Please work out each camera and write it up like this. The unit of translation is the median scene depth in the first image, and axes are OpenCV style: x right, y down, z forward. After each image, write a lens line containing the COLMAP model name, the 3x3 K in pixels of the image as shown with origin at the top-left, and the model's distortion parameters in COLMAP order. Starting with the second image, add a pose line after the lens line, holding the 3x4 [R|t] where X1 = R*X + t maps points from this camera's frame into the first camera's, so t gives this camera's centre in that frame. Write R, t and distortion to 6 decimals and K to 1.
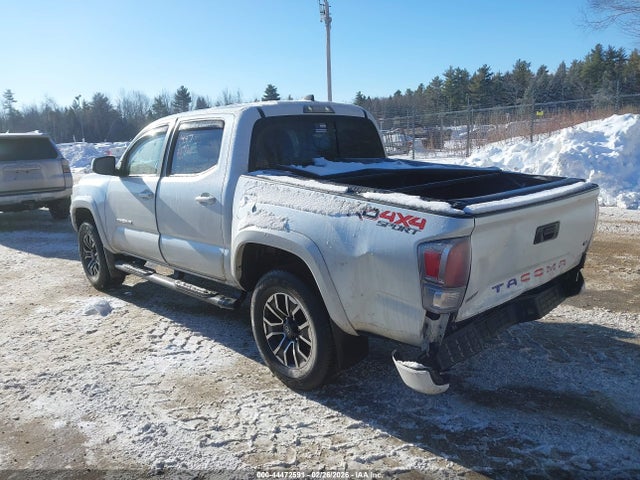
lens RADIAL K [[503.4, 0, 330.0], [0, 503.4, 237.7], [0, 0, 1]] dist [0.063252, -0.075076]
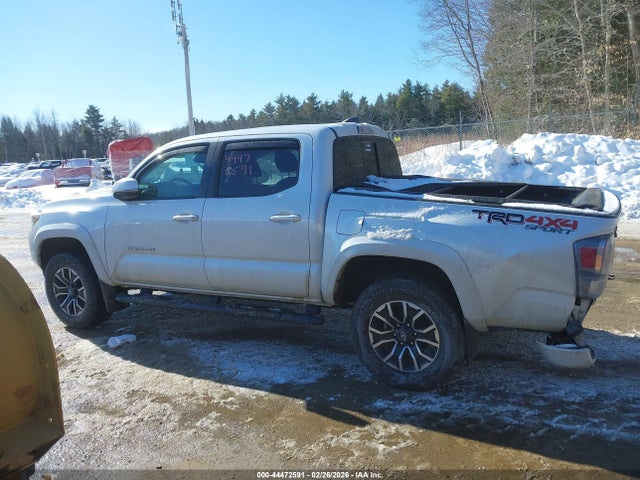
lens RADIAL K [[505.6, 0, 323.5], [0, 505.6, 237.7], [0, 0, 1]] dist [0.067952, -0.121828]
pose [[0.949672, -0.051300, 0.309018, -0.534933], [0.065745, 0.997168, -0.036507, 0.005732], [-0.306270, 0.054986, 0.950355, 0.029205]]
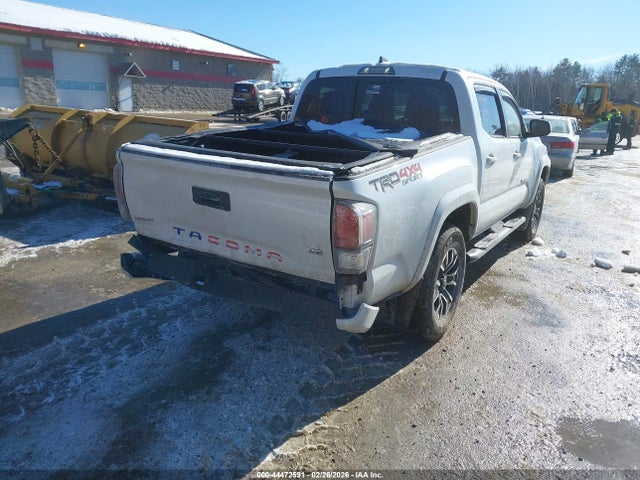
lens RADIAL K [[505.6, 0, 323.5], [0, 505.6, 237.7], [0, 0, 1]] dist [0.067952, -0.121828]
pose [[0.238934, 0.290534, -0.926553, 1.175567], [-0.242554, 0.941800, 0.232767, -0.181628], [0.940254, 0.169123, 0.295498, 0.788273]]
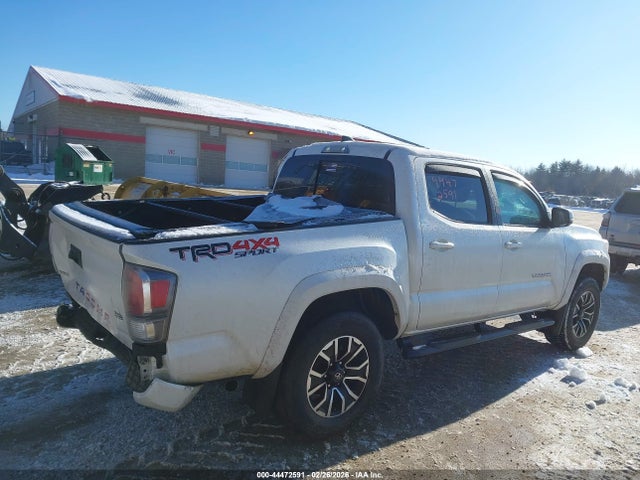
lens RADIAL K [[516.6, 0, 321.0], [0, 516.6, 228.6], [0, 0, 1]] dist [0.143174, -0.331048]
pose [[-0.074571, 0.124403, -0.989426, 1.203898], [-0.269182, 0.952846, 0.140091, -0.288378], [0.960198, 0.276782, -0.037567, 1.260246]]
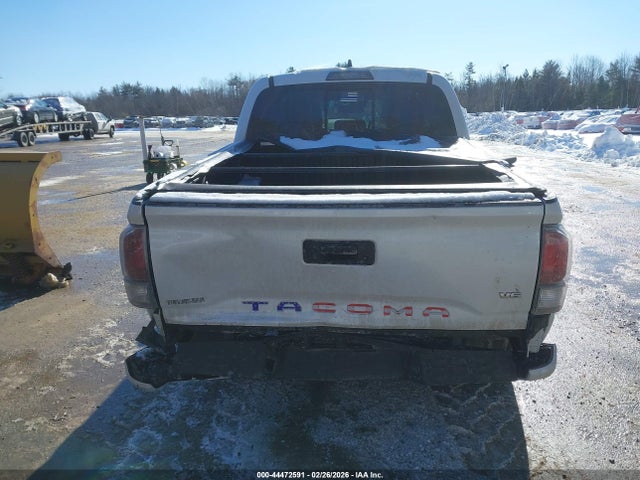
lens RADIAL K [[505.6, 0, 323.5], [0, 505.6, 237.7], [0, 0, 1]] dist [0.067952, -0.121828]
pose [[0.669832, 0.194126, -0.716687, 0.766055], [-0.152318, 0.980616, 0.123256, -0.094452], [0.726722, 0.026603, 0.686416, 0.433850]]
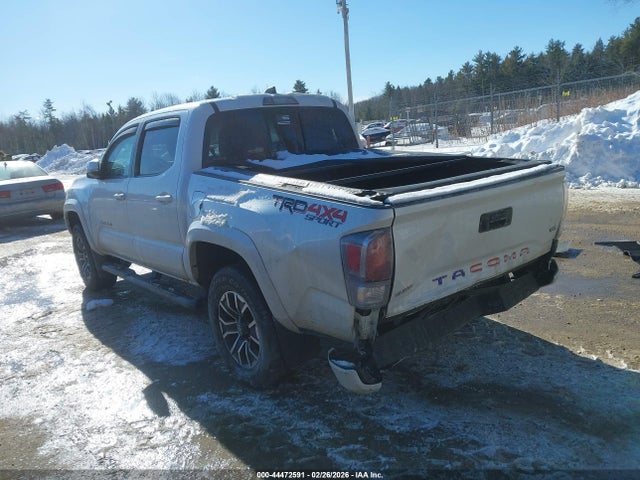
lens RADIAL K [[503.4, 0, 330.0], [0, 503.4, 237.7], [0, 0, 1]] dist [0.063252, -0.075076]
pose [[0.996926, -0.034145, -0.070517, 0.157716], [0.035030, 0.999322, 0.011348, 0.001203], [0.070082, -0.013784, 0.997446, 0.036445]]
